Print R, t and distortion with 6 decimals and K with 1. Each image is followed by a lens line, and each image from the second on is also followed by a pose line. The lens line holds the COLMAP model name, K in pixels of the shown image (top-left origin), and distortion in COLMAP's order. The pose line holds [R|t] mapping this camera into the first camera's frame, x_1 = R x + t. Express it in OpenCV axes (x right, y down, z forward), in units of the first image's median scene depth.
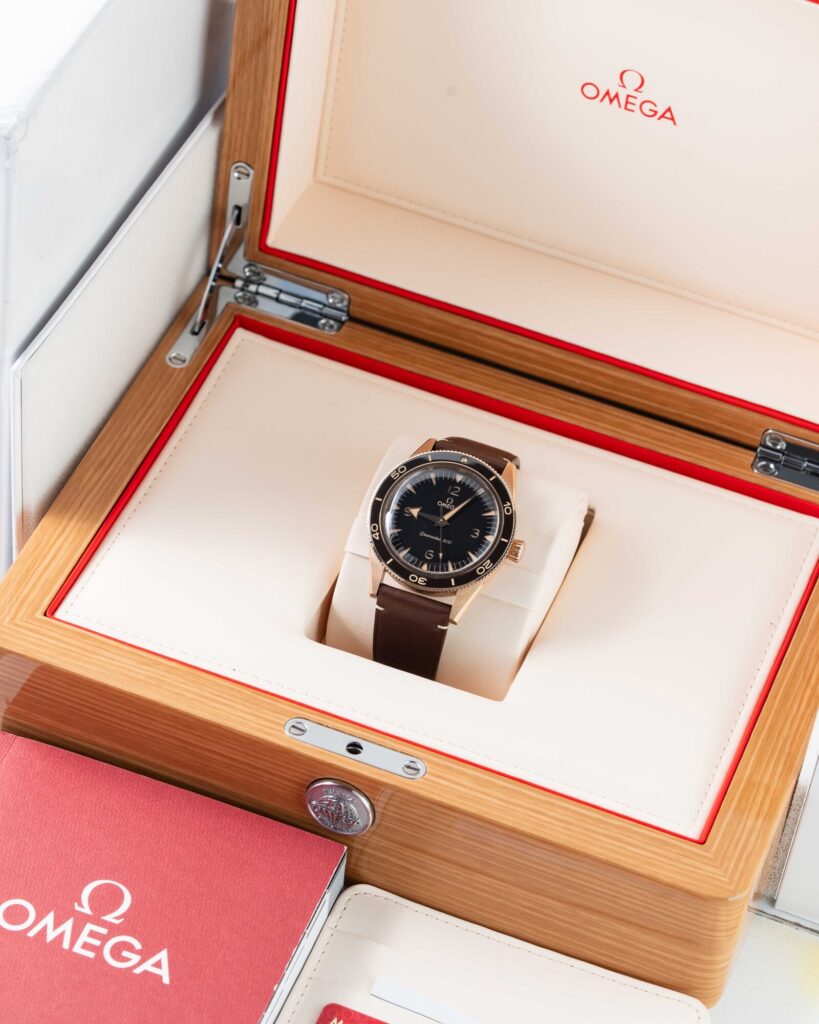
lens RADIAL K [[3780.7, 0, 409.5], [0, 3780.7, 512.0], [0, 0, 1]] dist [-0.704261, 17.321298]
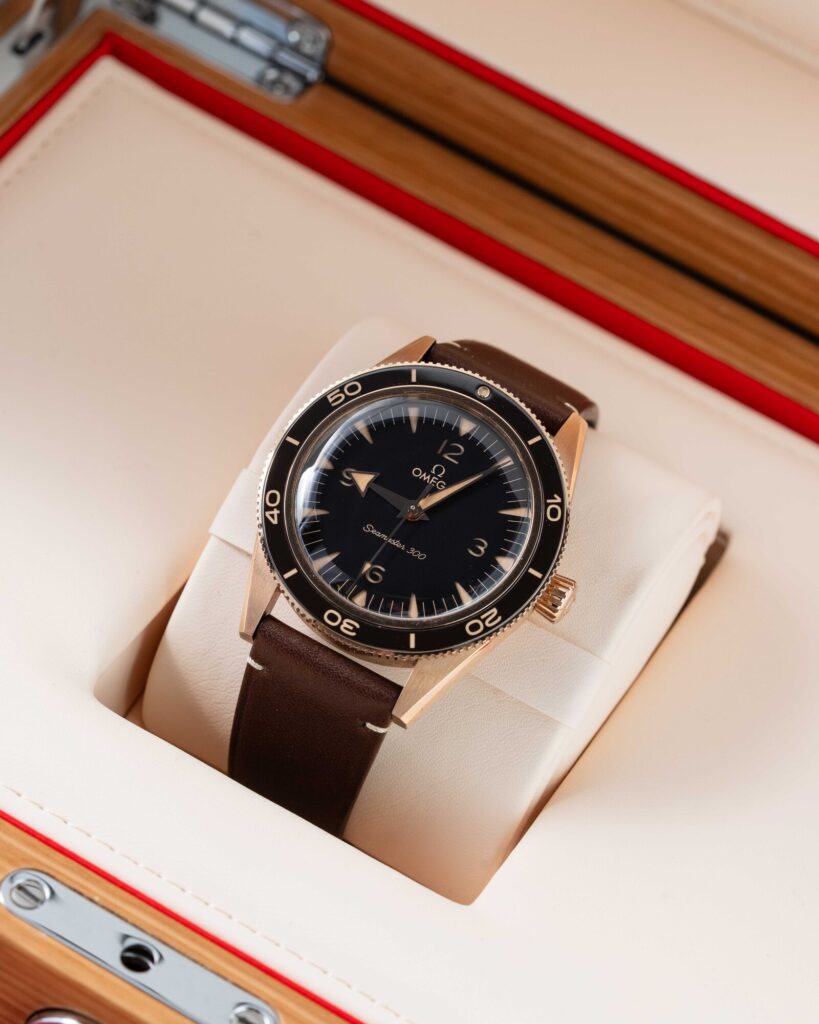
lens RADIAL K [[3780.7, 0, 409.5], [0, 3780.7, 512.0], [0, 0, 1]] dist [-0.704261, 17.321298]
pose [[0.983749, 0.178066, -0.023023, 0.019026], [-0.177276, 0.983618, 0.032705, -0.012805], [0.028469, -0.028092, 0.999200, 0.521888]]
